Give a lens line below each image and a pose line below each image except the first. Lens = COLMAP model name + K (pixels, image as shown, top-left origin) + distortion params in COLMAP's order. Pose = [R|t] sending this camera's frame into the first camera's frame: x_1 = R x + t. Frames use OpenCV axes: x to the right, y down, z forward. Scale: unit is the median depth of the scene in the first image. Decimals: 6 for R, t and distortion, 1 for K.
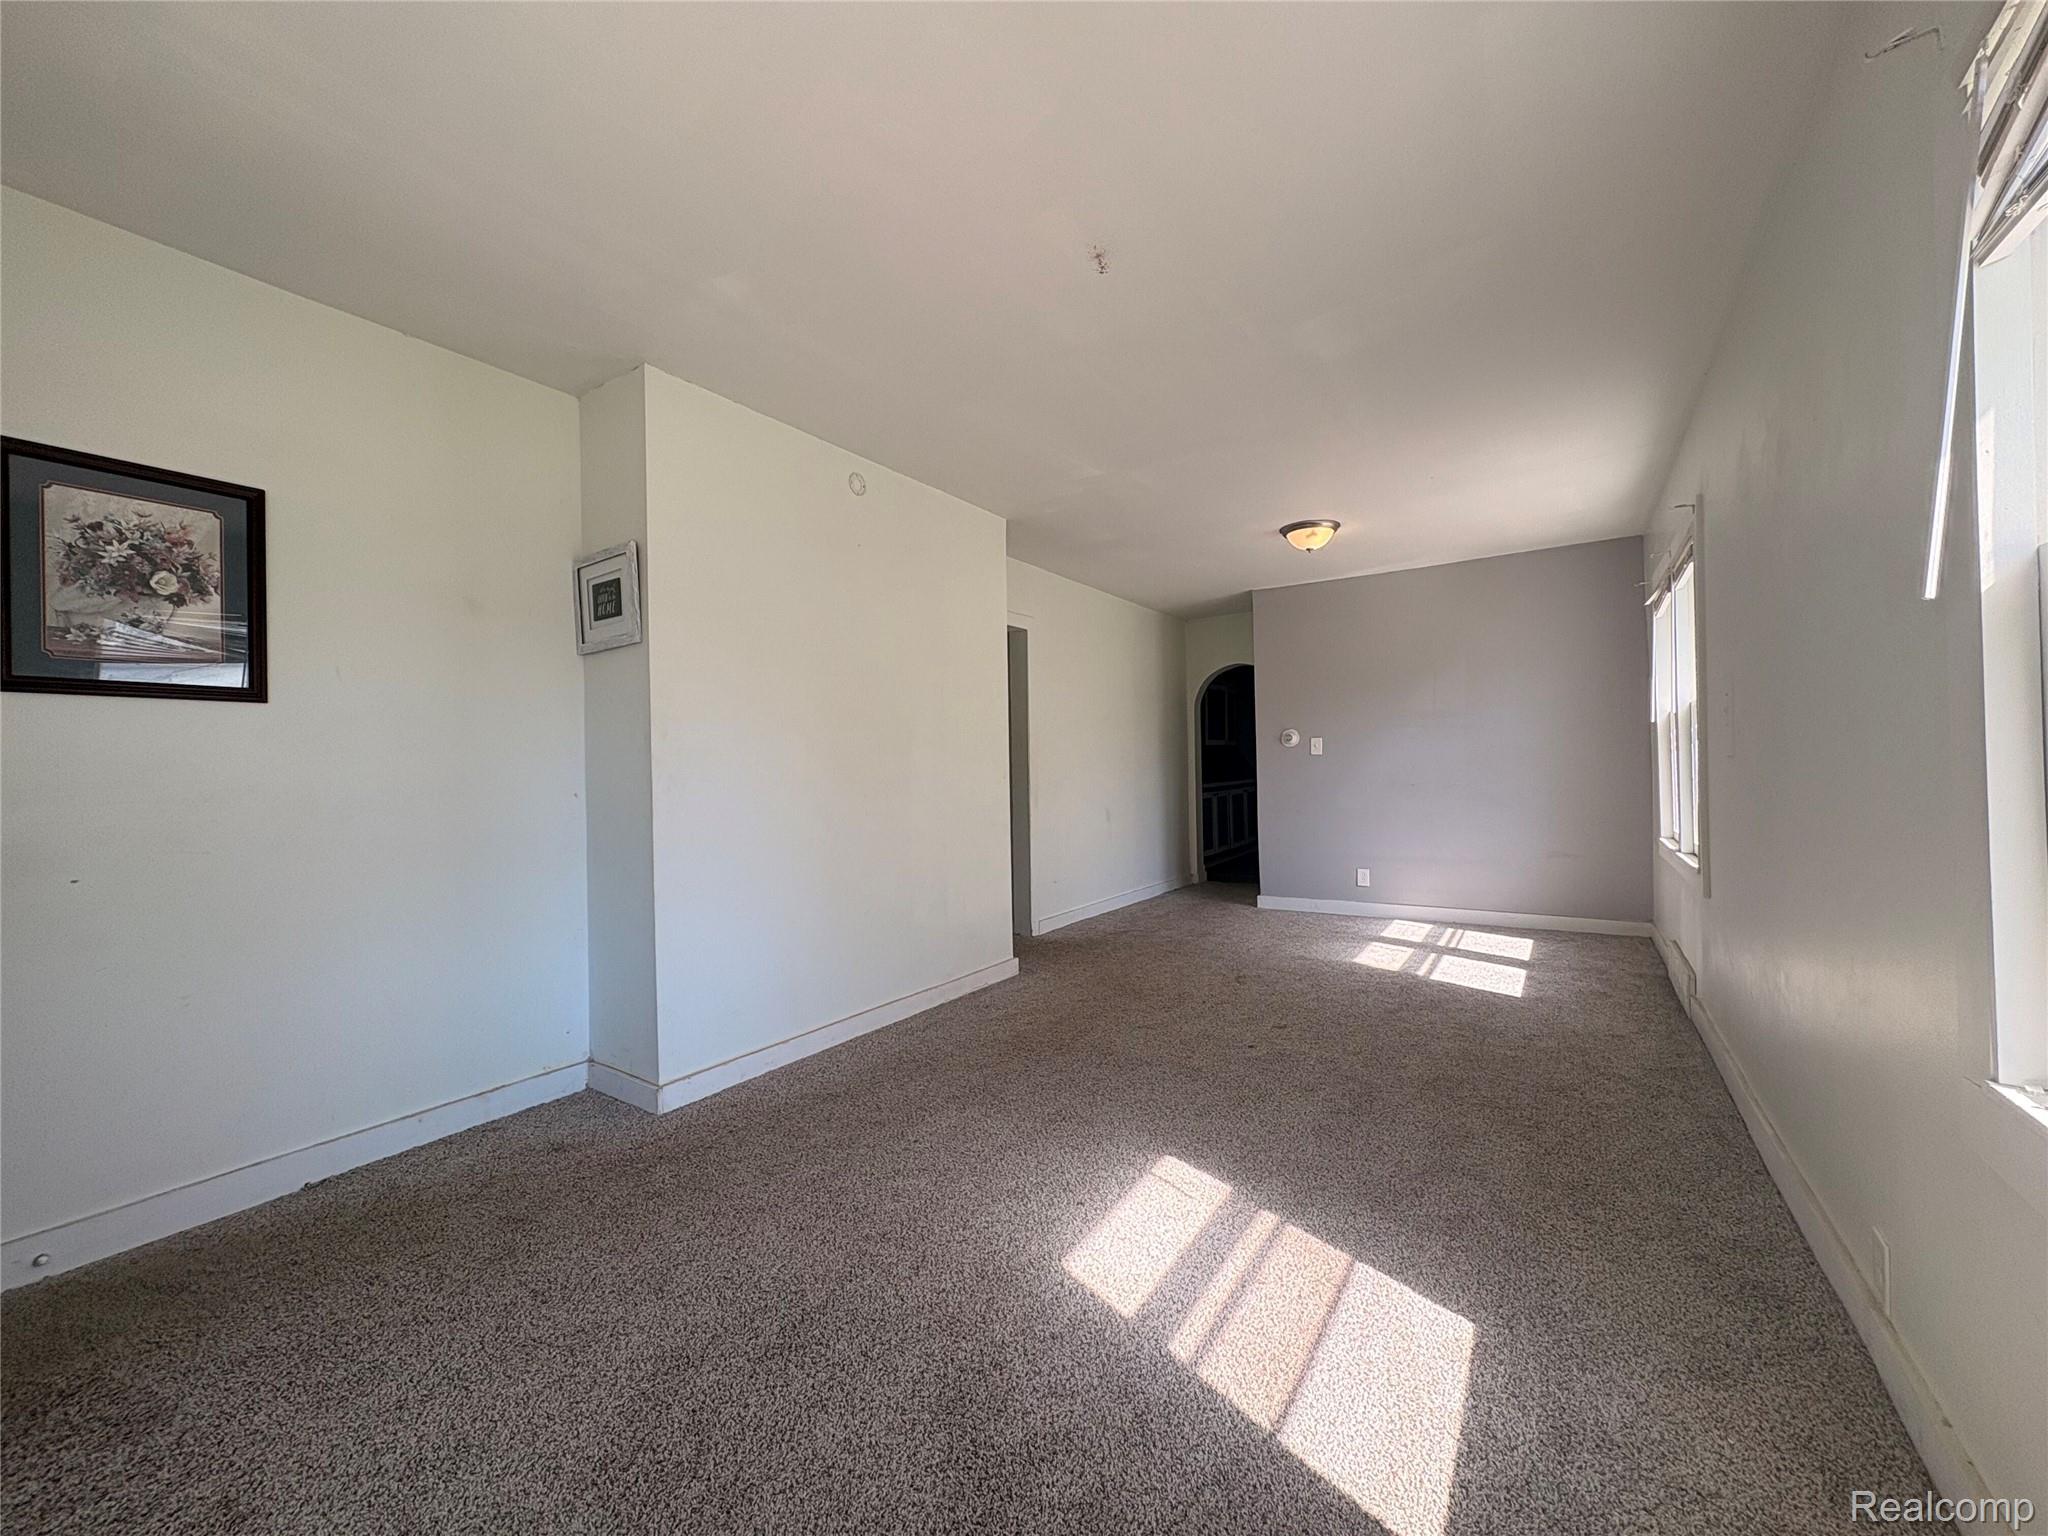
lens RADIAL K [[807.1, 0, 1024.0], [0, 807.1, 768.0], [0, 0, 1]] dist [0.000204, 0.000023]
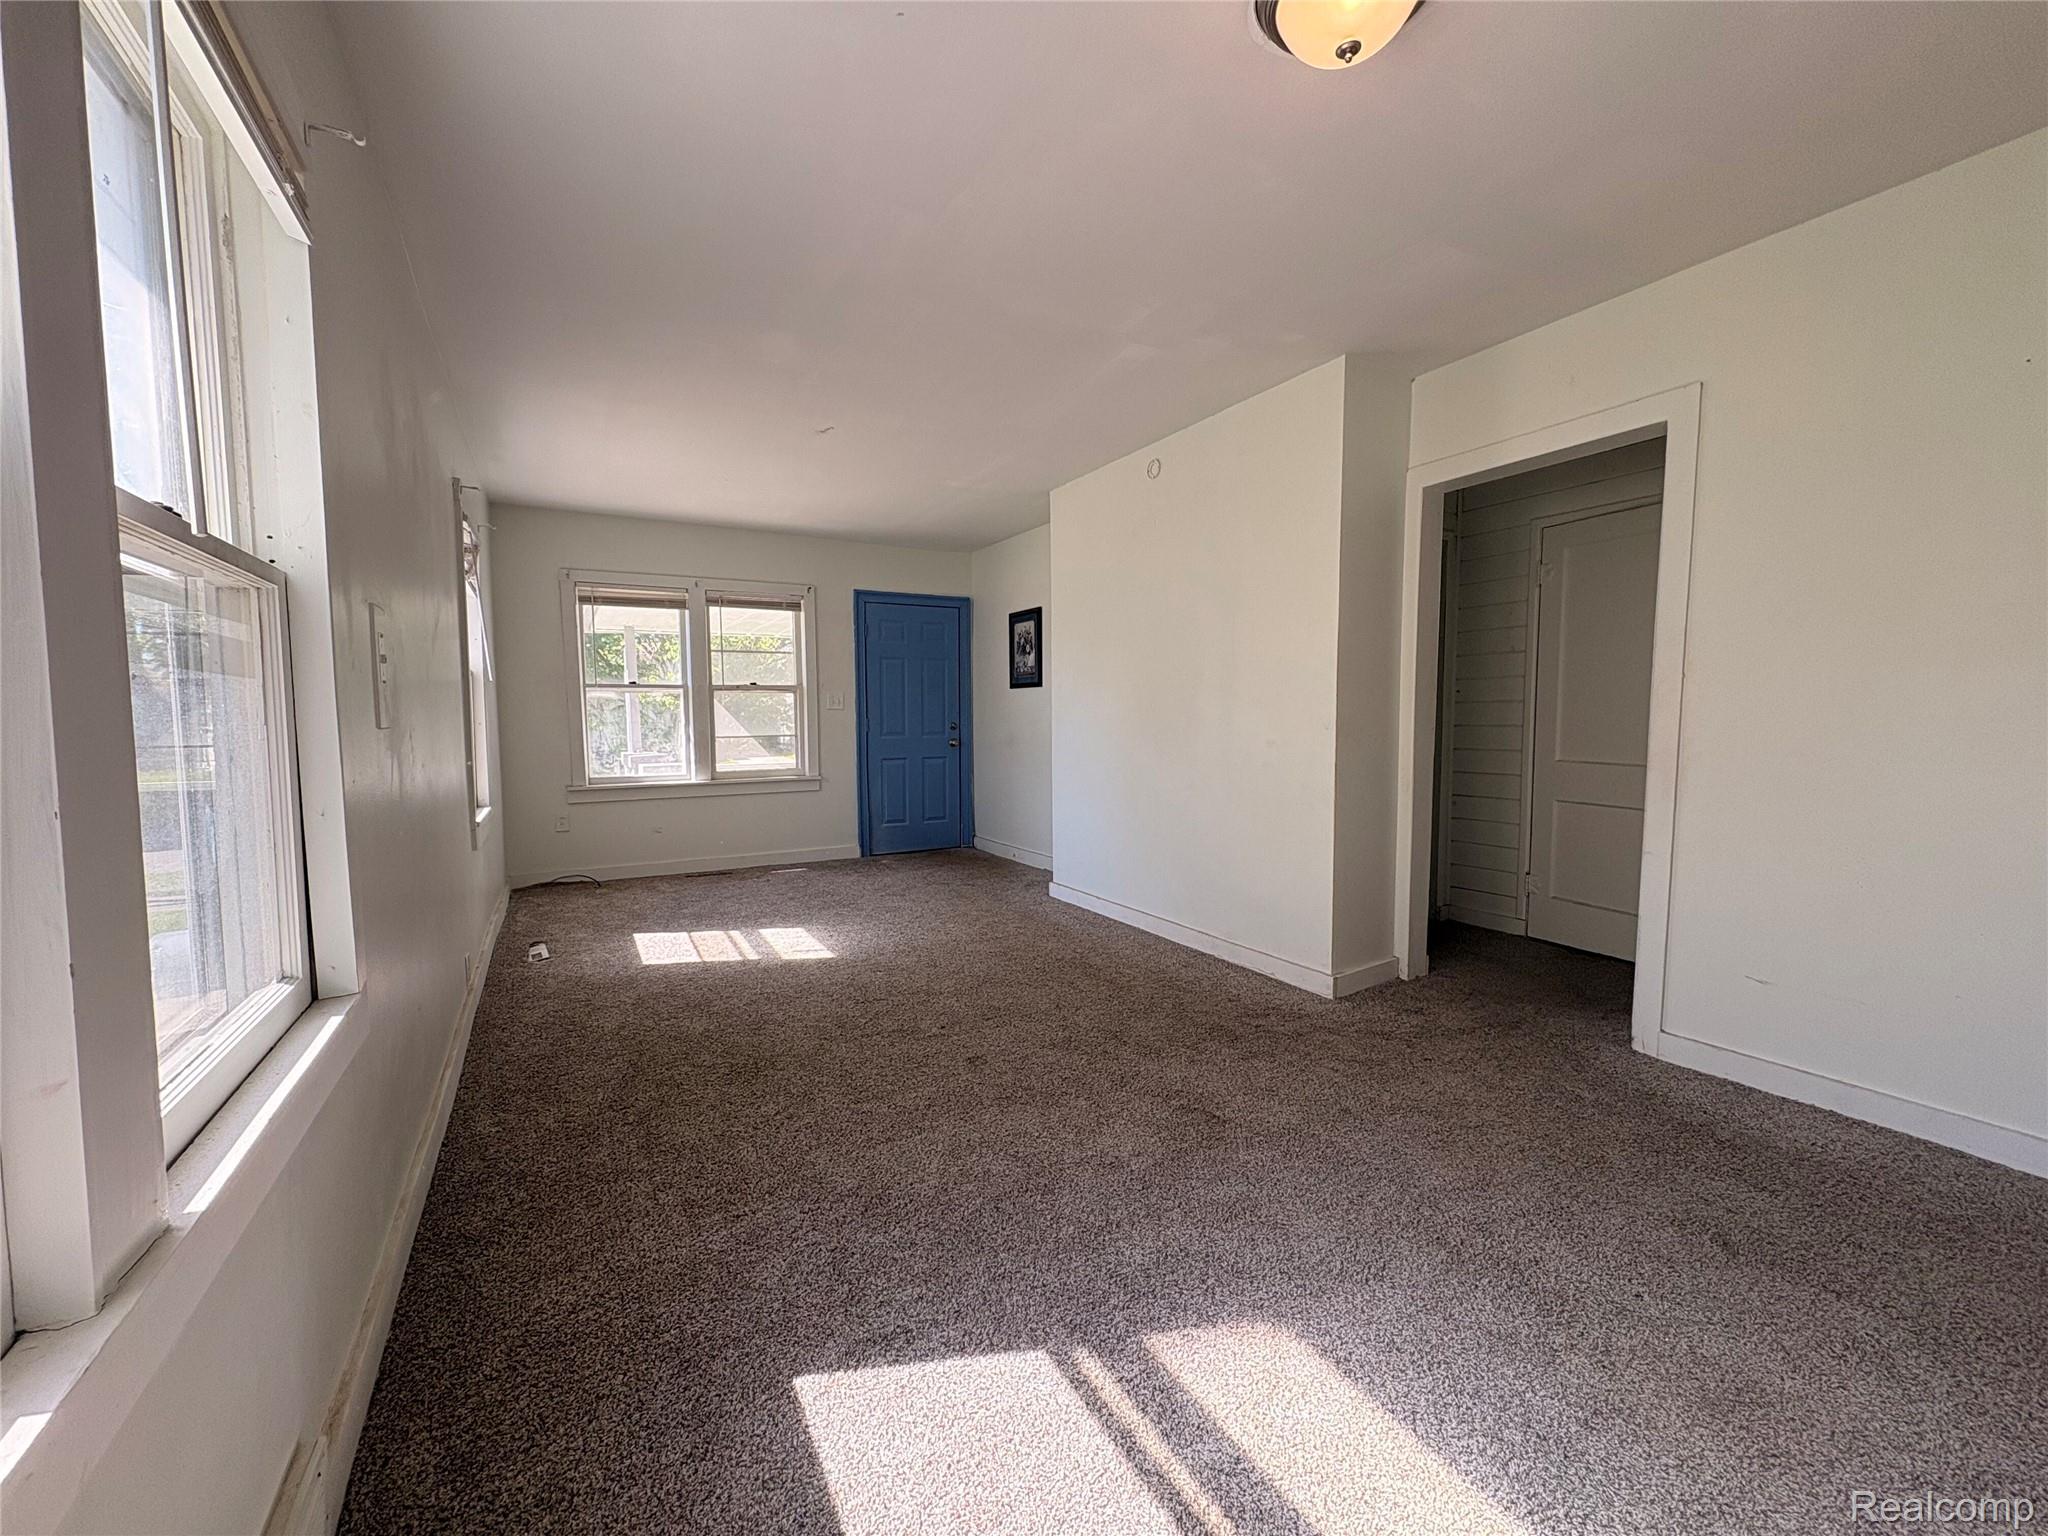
lens RADIAL K [[807.1, 0, 1024.0], [0, 807.1, 768.0], [0, 0, 1]] dist [0.000204, 0.000023]
pose [[-0.447371, 0.087480, -0.890060, 1.580213], [0.023066, 0.996002, 0.086299, -0.047258], [0.894051, 0.018077, -0.447600, 2.270080]]
